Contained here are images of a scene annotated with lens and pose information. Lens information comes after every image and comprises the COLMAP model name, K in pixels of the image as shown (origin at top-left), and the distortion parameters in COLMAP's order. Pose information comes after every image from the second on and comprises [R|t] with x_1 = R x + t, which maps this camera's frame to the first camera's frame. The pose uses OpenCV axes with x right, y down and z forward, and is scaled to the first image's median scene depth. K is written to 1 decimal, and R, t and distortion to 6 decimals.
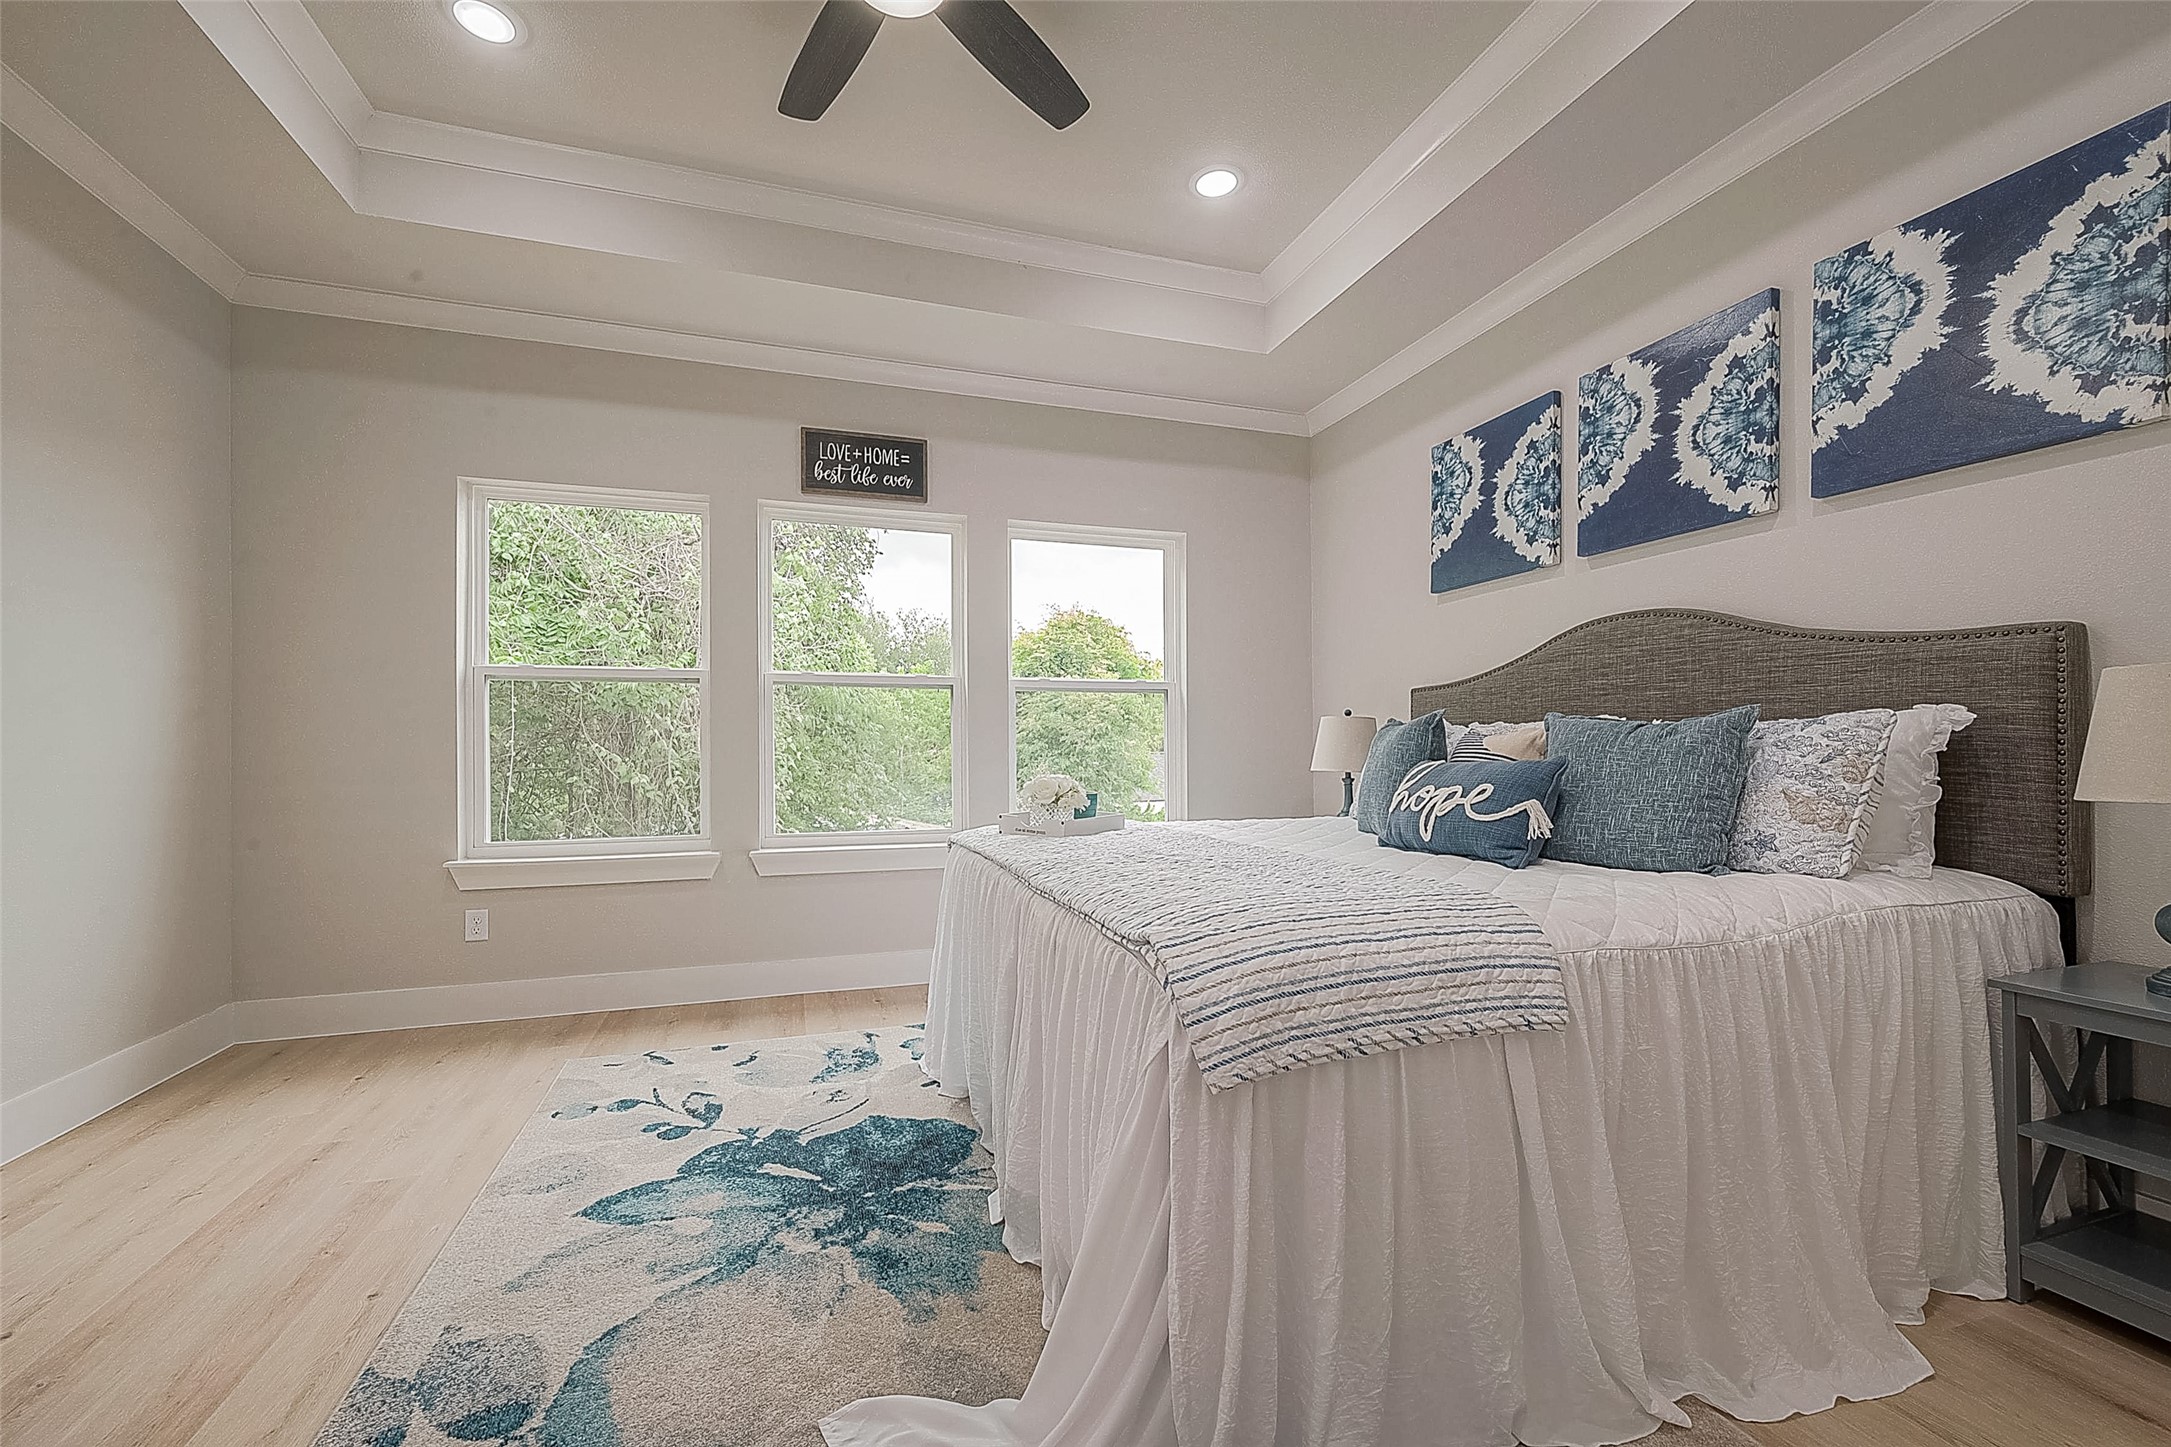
lens RADIAL K [[862.8, 0, 1096.4], [0, 862.8, 732.5], [0, 0, 1]] dist [0.002567, 0.000216]
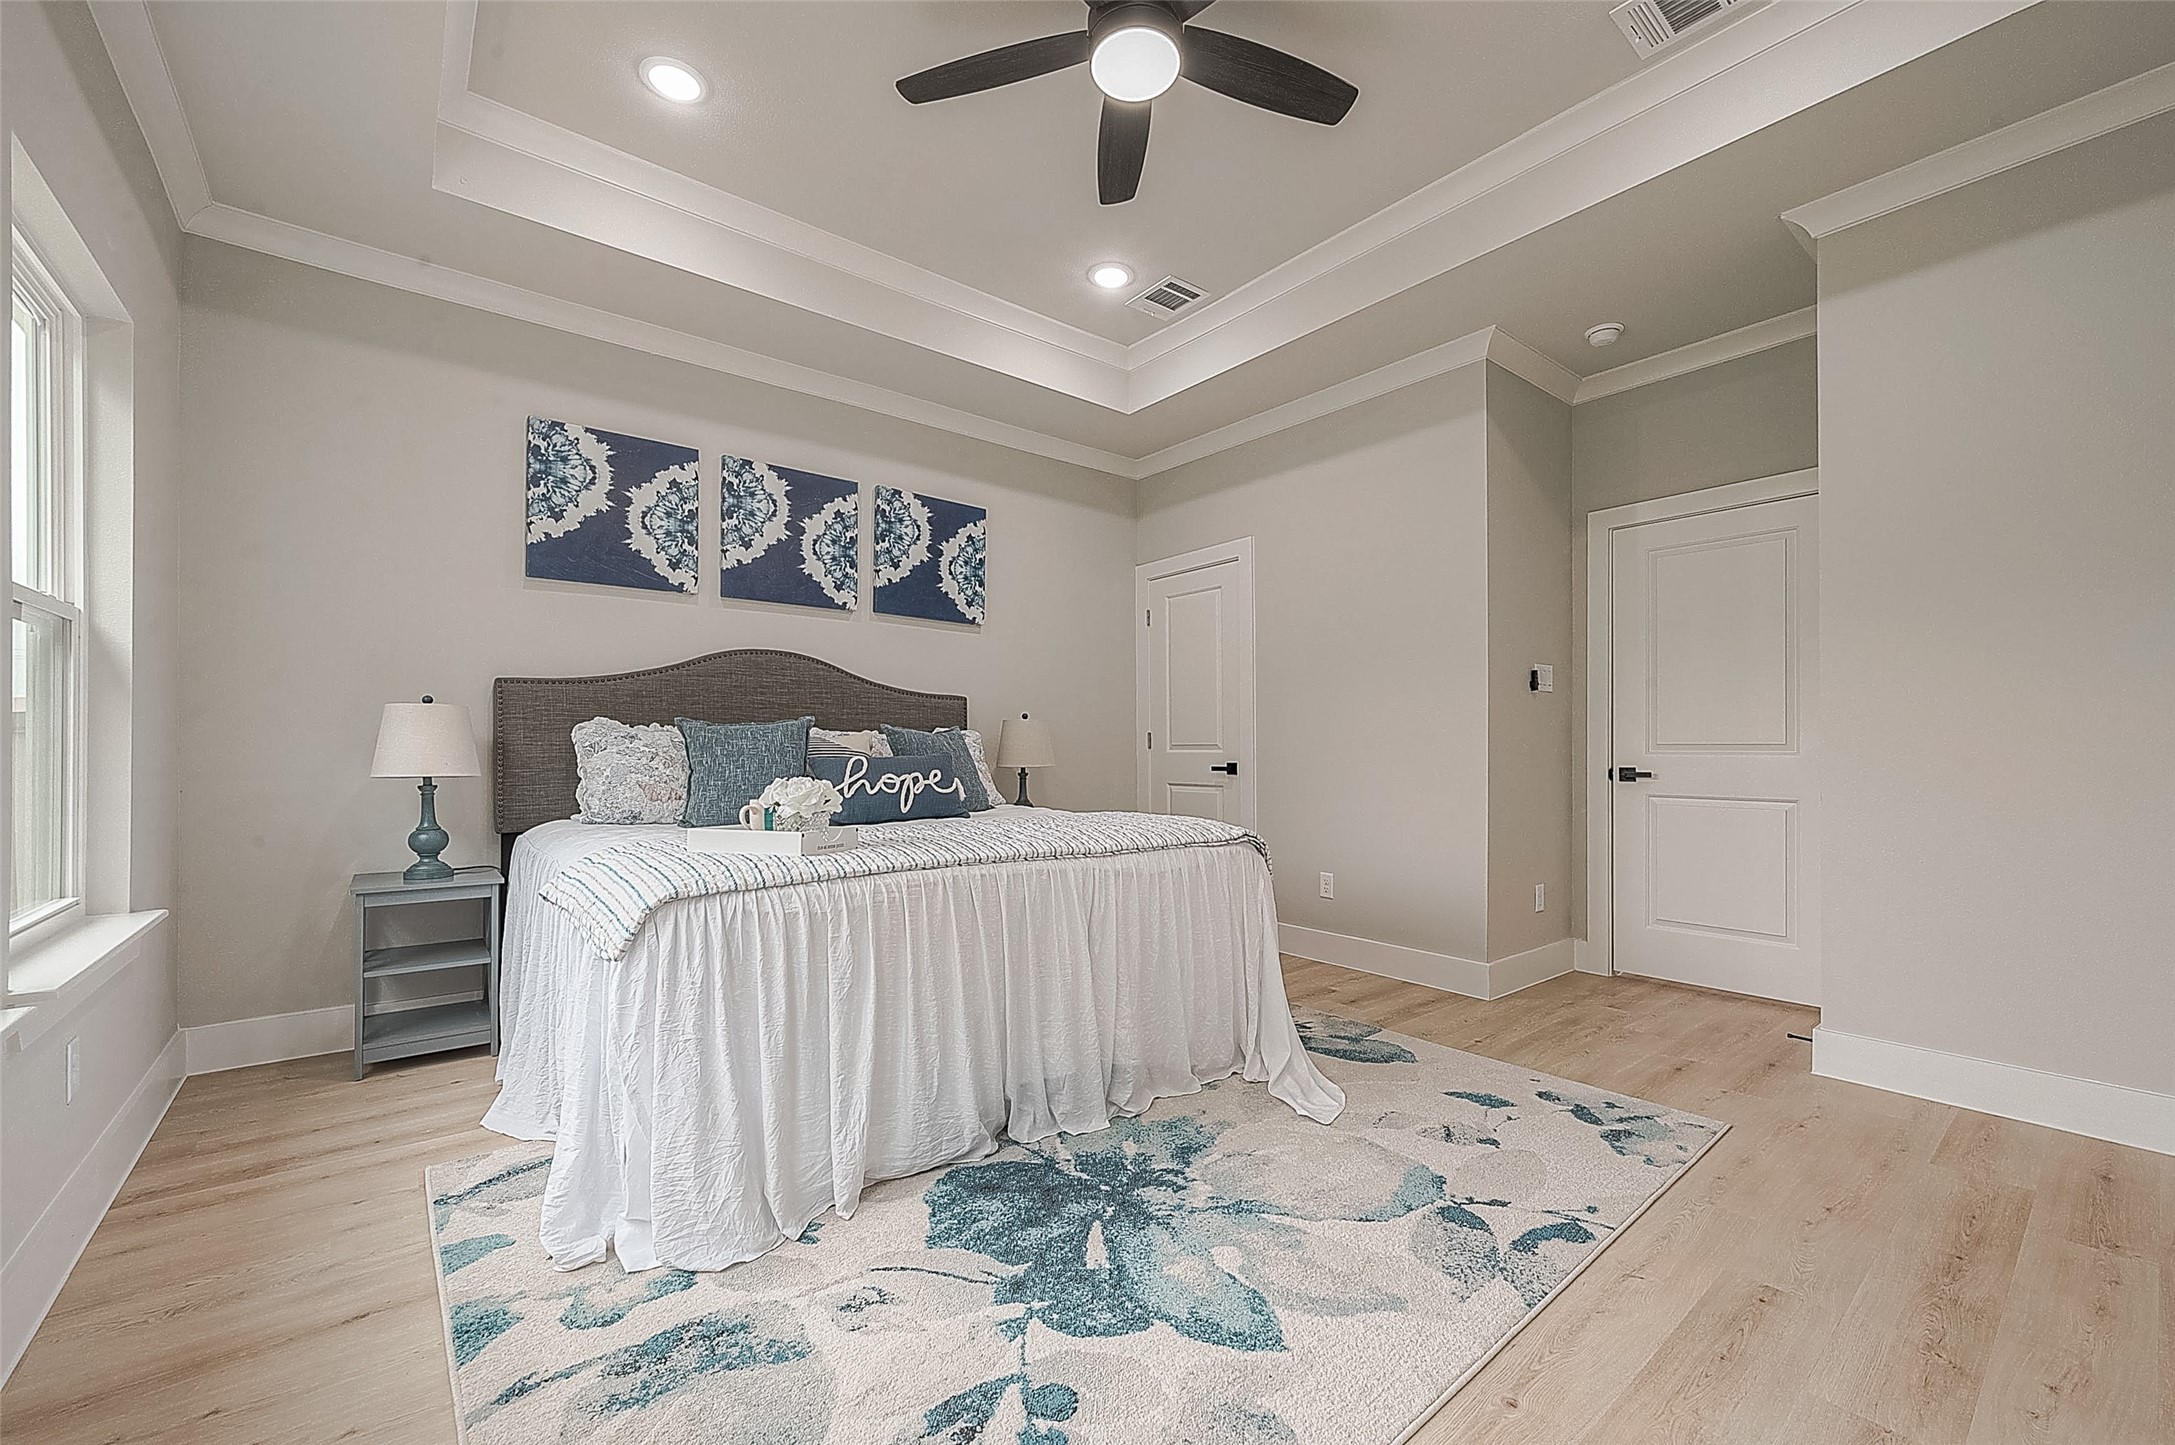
lens RADIAL K [[866.8, 0, 1098.8], [0, 866.8, 740.2], [0, 0, 1]] dist [-0.001963, -0.000100]
pose [[-0.342153, 0.014255, 0.939536, -1.067559], [-0.015592, 0.999661, -0.020845, 0.032057], [-0.939515, -0.021782, -0.341815, 1.197401]]
